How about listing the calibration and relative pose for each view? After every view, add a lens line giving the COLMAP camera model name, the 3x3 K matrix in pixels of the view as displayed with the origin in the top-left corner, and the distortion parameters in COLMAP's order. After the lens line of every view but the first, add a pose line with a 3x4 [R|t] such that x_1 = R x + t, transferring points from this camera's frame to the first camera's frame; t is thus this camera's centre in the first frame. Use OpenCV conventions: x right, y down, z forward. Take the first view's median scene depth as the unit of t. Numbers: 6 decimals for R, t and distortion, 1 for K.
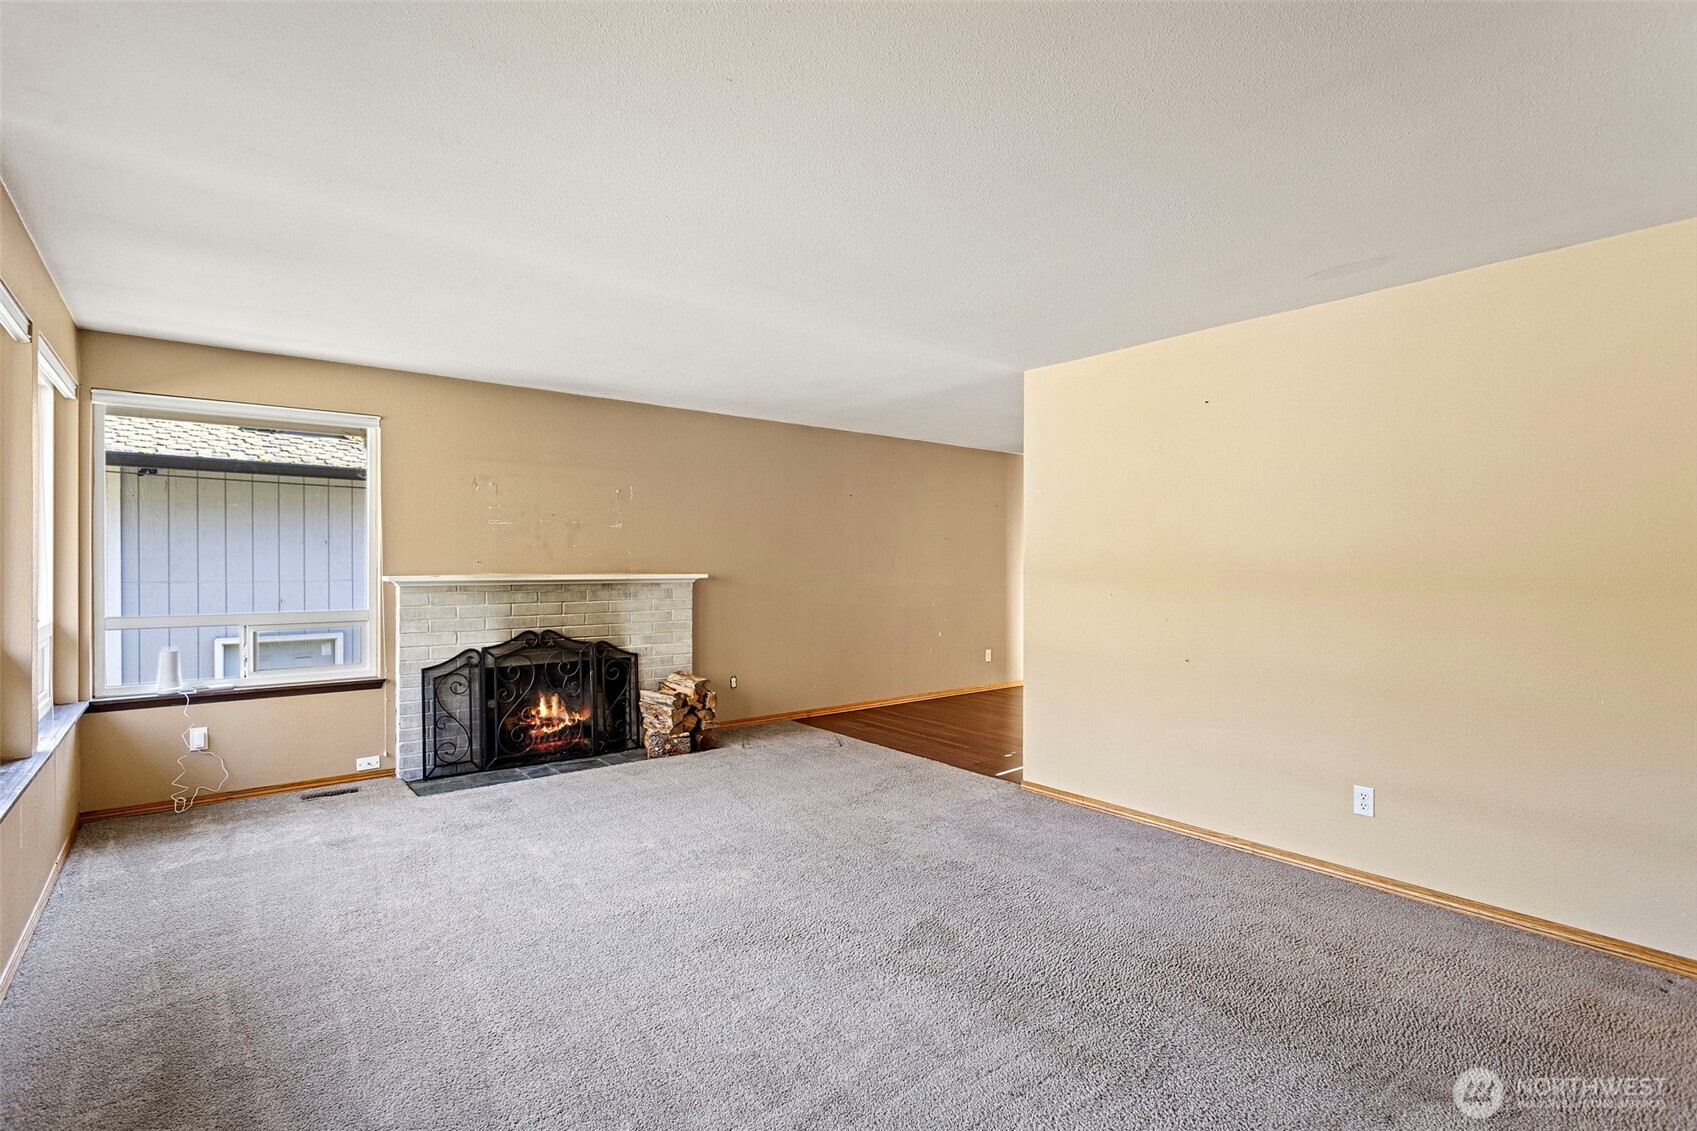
lens RADIAL K [[821.8, 0, 848.5], [0, 821.8, 565.5], [0, 0, 1]] dist [0.000394, 0.006128]
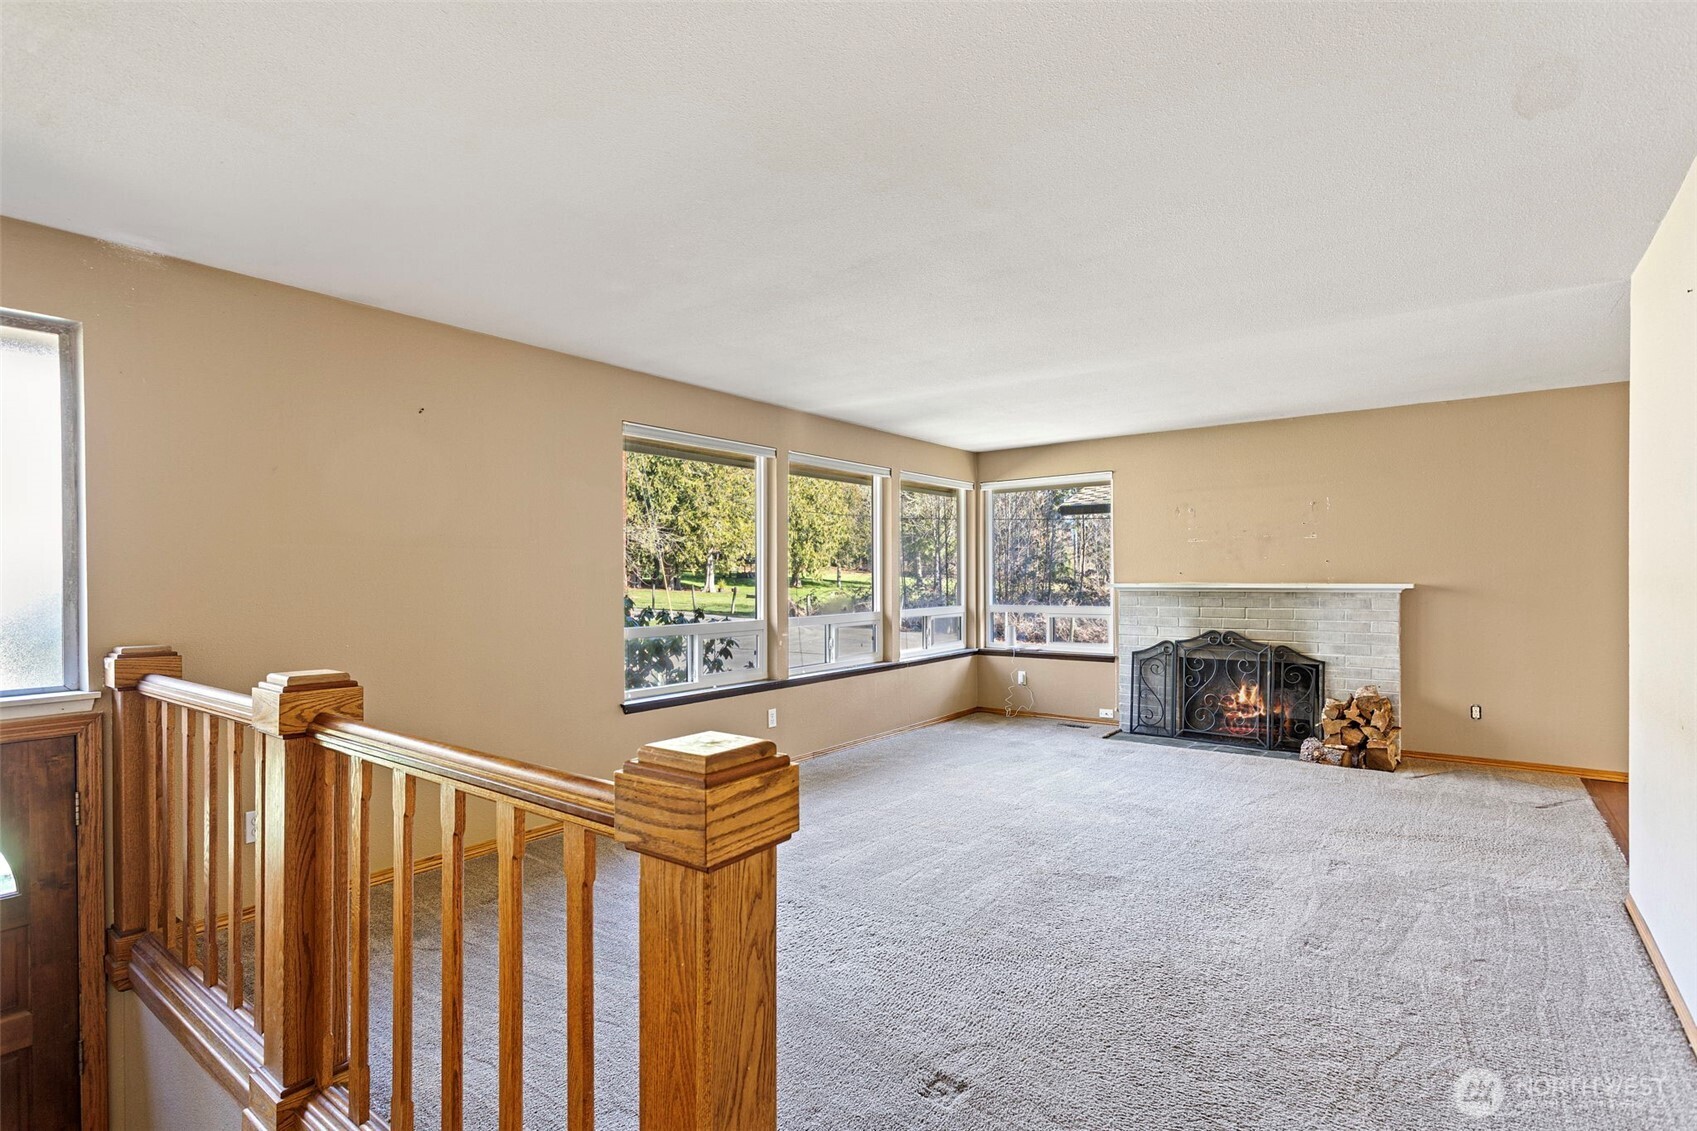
lens RADIAL K [[878.1, 0, 851.5], [0, 878.1, 591.5], [0, 0, 1]] dist [0.000954, 0.001327]
pose [[0.200800, 0.011848, -0.979561, 0.763688], [0.003140, 0.999914, 0.012738, 0.005263], [0.979627, -0.005634, 0.200745, 0.234865]]
